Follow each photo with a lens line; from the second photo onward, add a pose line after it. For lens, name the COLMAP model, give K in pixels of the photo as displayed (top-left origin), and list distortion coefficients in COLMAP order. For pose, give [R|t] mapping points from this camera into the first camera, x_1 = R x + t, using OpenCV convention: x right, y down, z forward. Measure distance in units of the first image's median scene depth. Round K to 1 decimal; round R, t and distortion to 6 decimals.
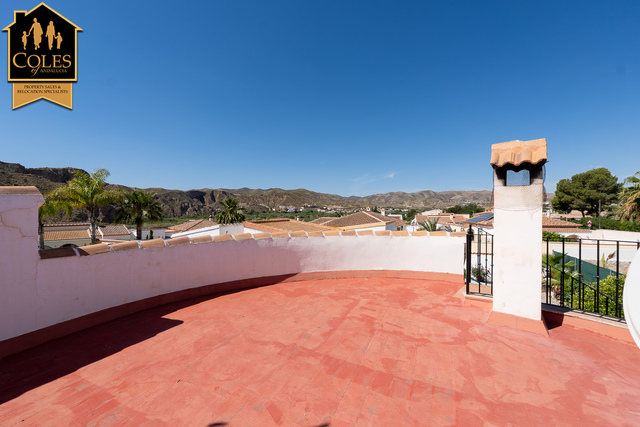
lens RADIAL K [[266.7, 0, 319.0], [0, 266.7, 212.6], [0, 0, 1]] dist [-0.004635, -0.001155]
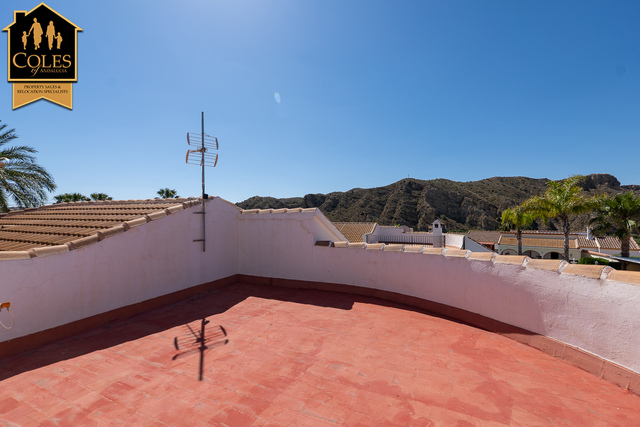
lens RADIAL K [[266.7, 0, 318.7], [0, 266.7, 216.1], [0, 0, 1]] dist [-0.004635, -0.001155]
pose [[0.011520, -0.010259, -0.999881, 0.633949], [-0.009352, 0.999903, -0.010367, -0.012119], [0.999890, 0.009470, 0.011423, 0.715224]]
